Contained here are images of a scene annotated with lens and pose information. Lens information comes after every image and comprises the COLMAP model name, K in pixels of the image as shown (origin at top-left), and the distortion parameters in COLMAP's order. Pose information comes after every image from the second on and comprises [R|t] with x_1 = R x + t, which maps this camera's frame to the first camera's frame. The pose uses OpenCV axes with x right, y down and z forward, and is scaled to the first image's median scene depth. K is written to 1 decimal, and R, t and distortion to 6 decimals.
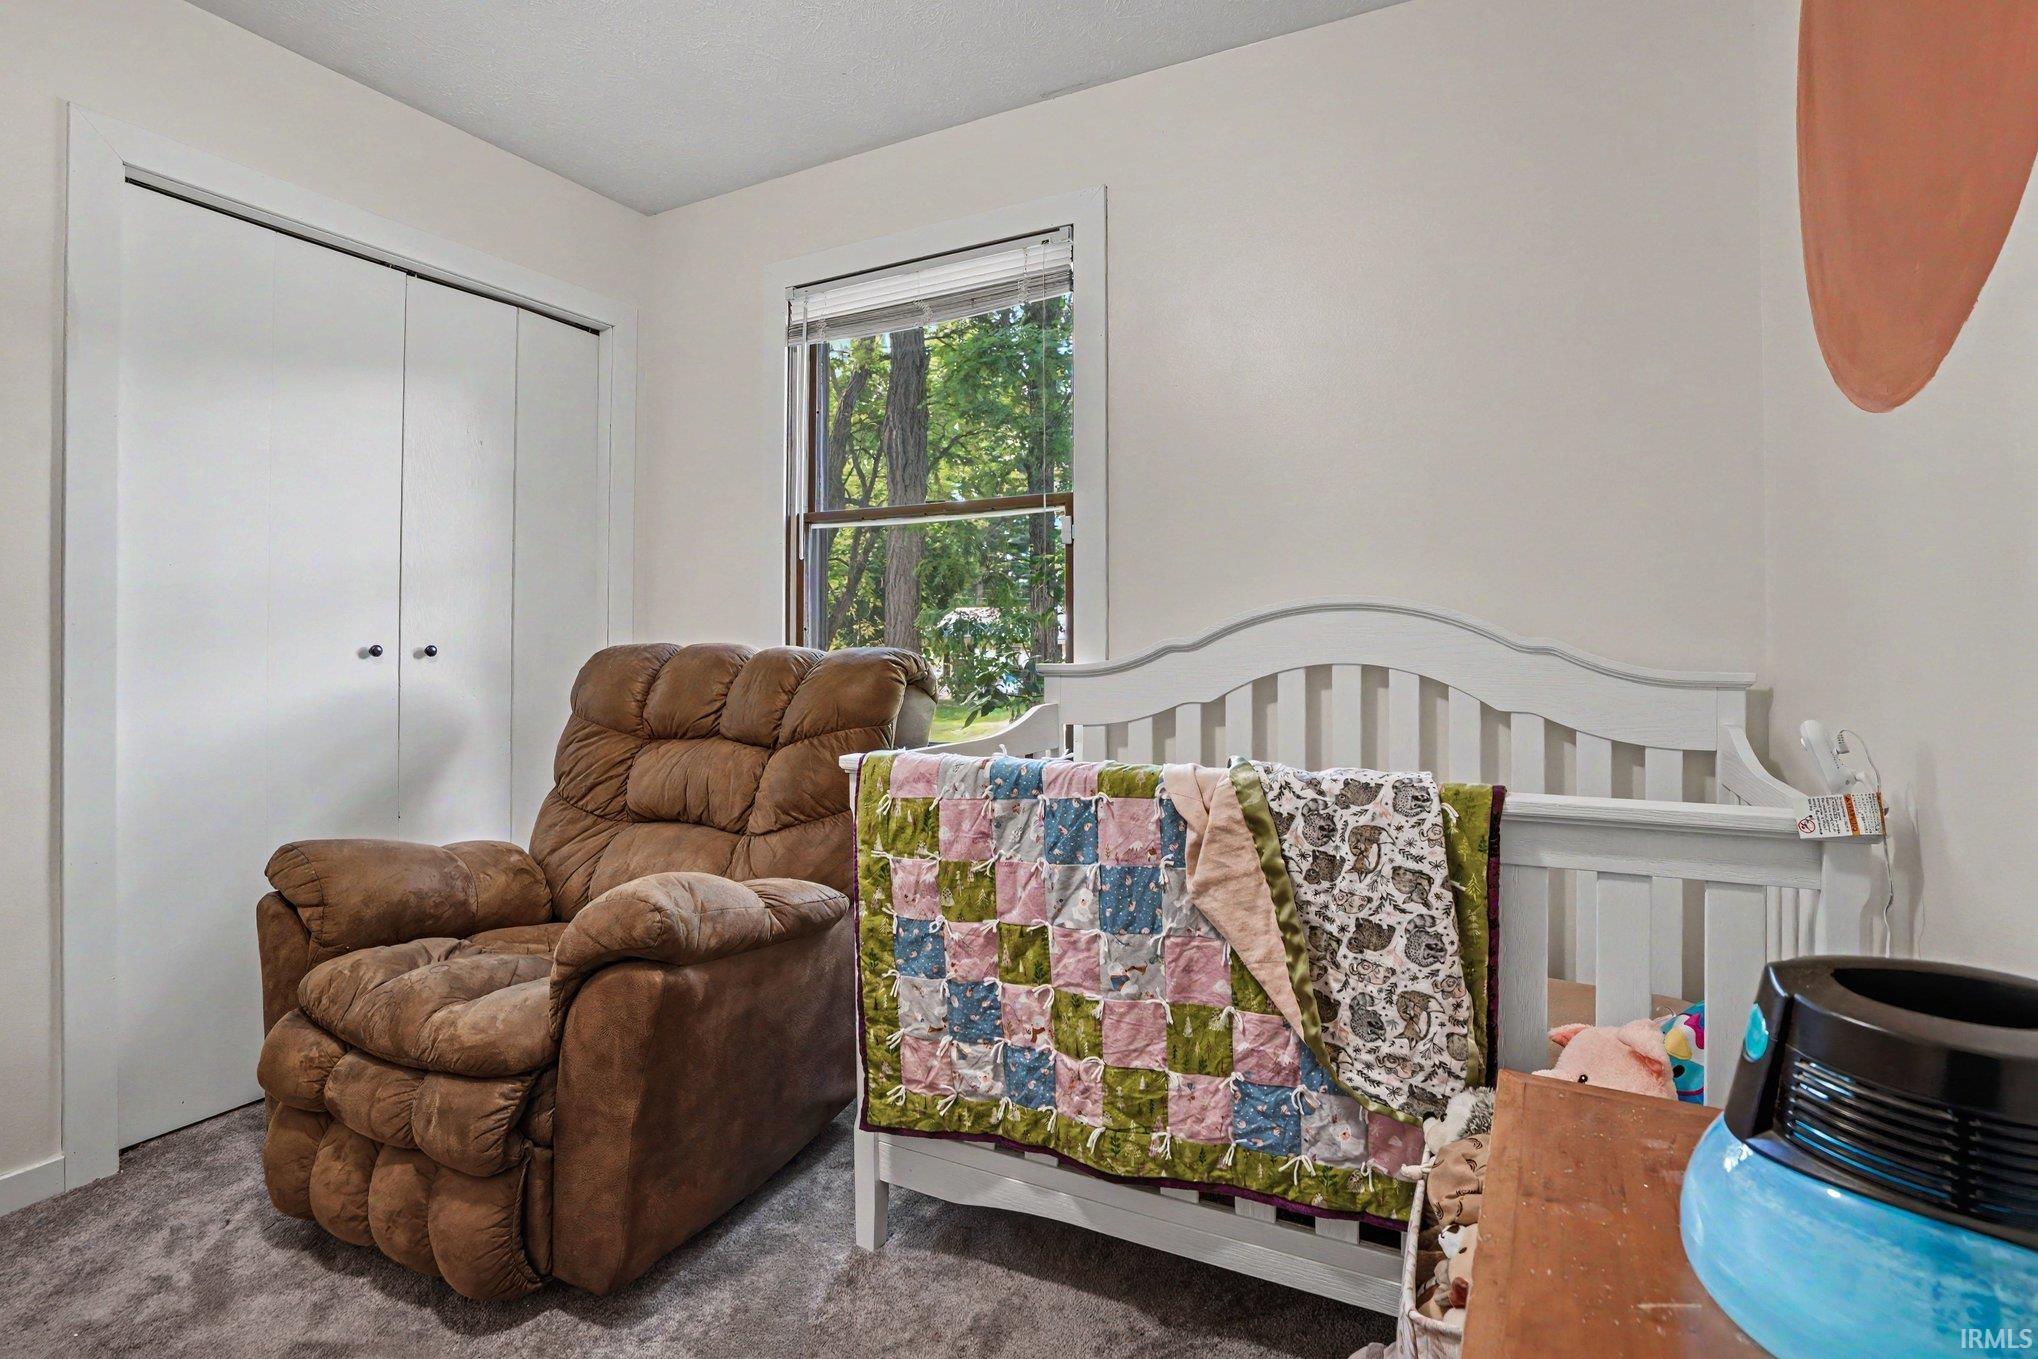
lens RADIAL K [[975.1, 0, 1007.0], [0, 975.1, 658.5], [0, 0, 1]] dist [-0.015703, 0.001740]
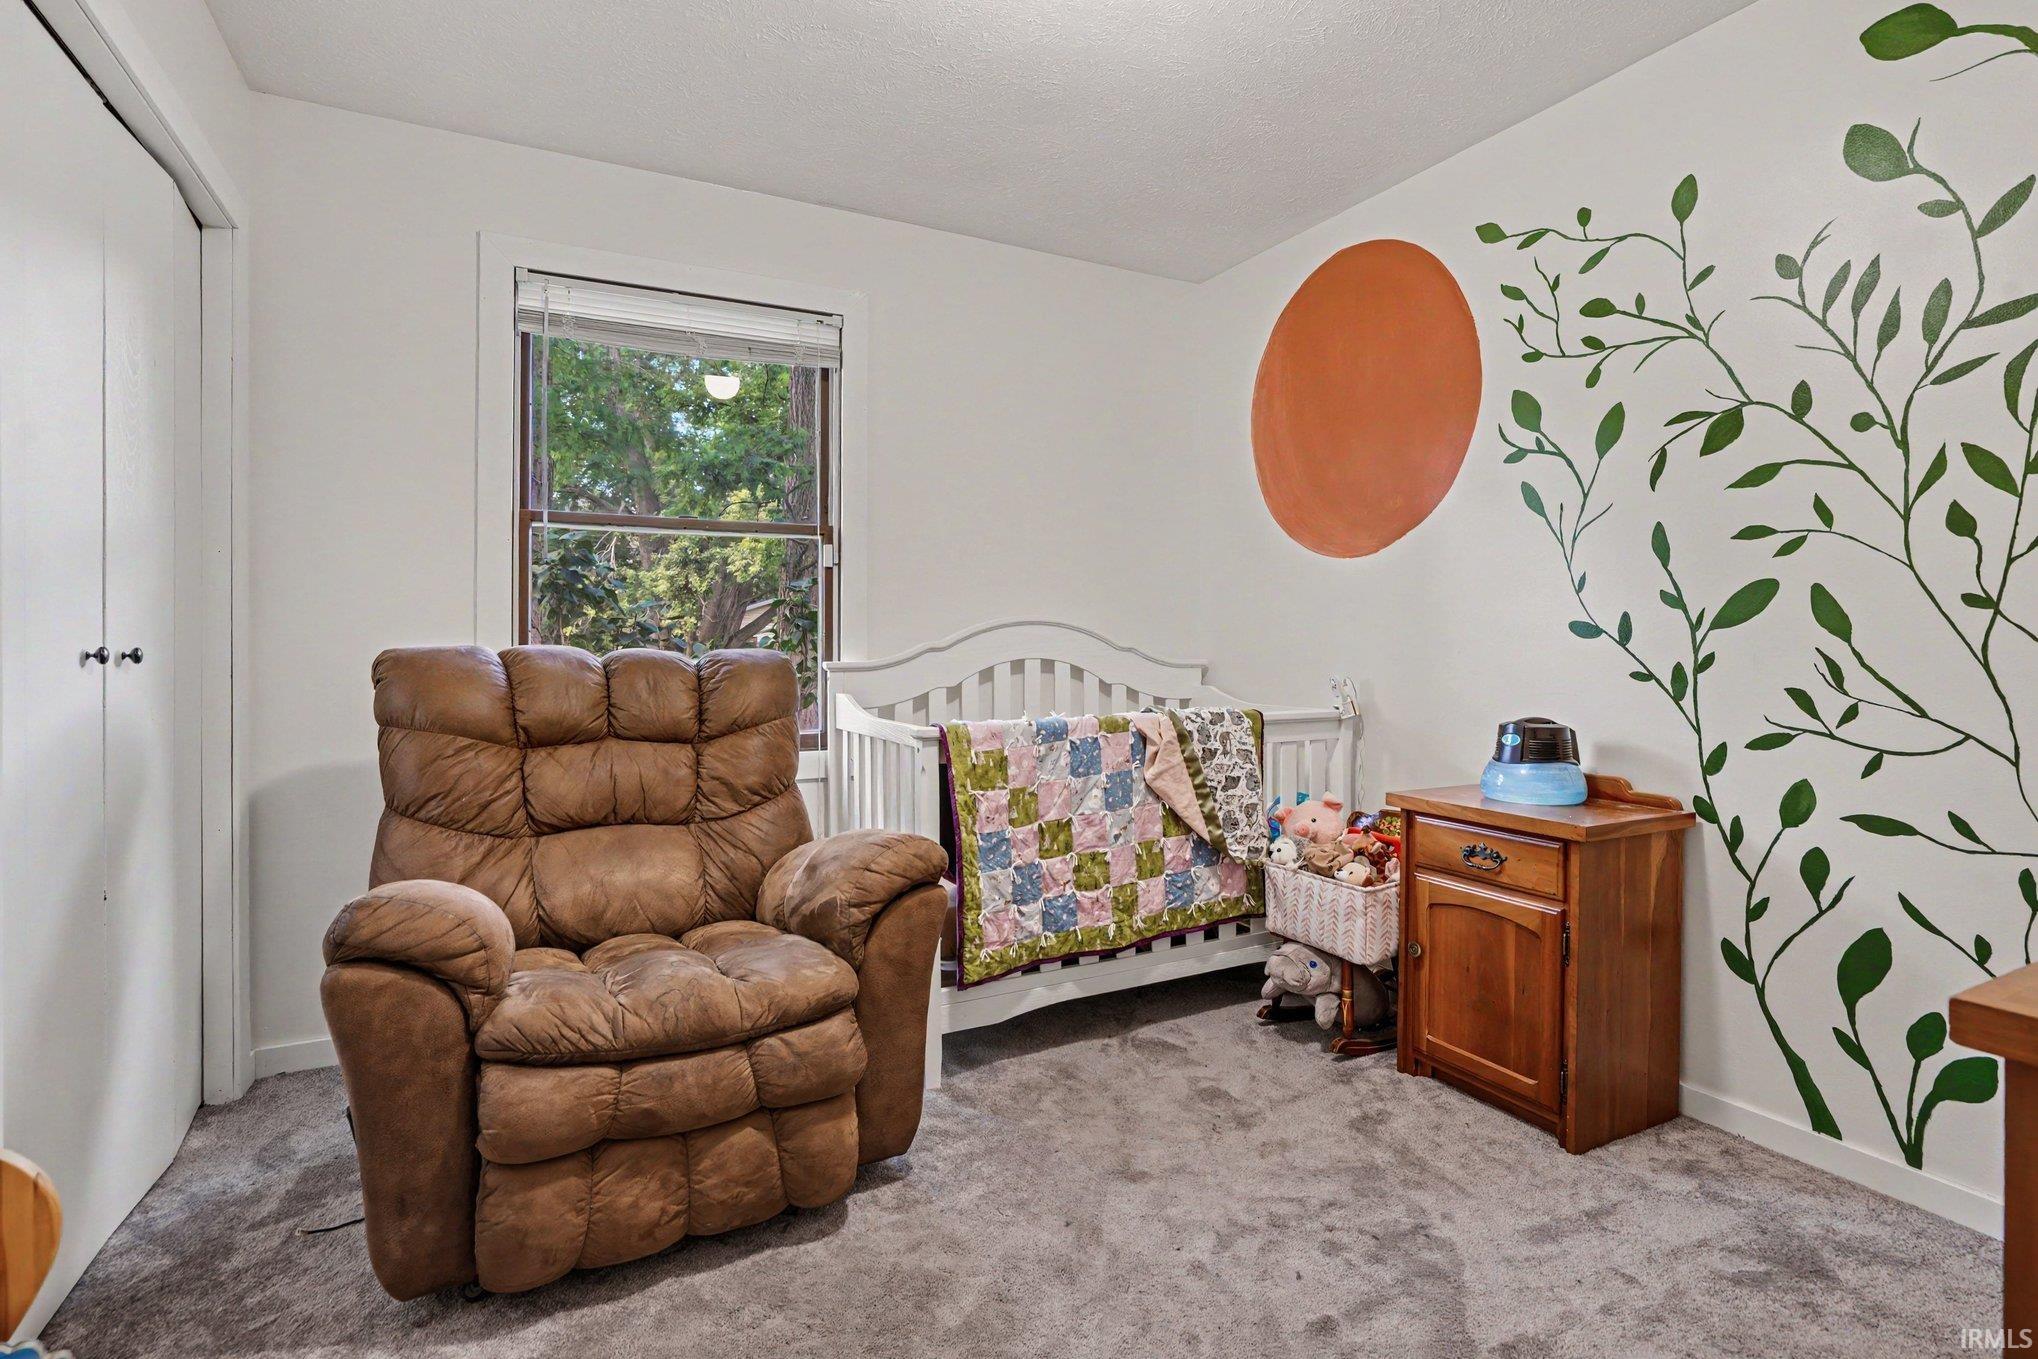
lens RADIAL K [[975.1, 0, 1007.0], [0, 975.1, 658.5], [0, 0, 1]] dist [-0.015703, 0.001740]
pose [[0.581427, -0.010861, 0.813526, -1.376937], [0.011445, 0.999921, 0.005169, -0.002792], [-0.813518, 0.006305, 0.581506, 0.131801]]
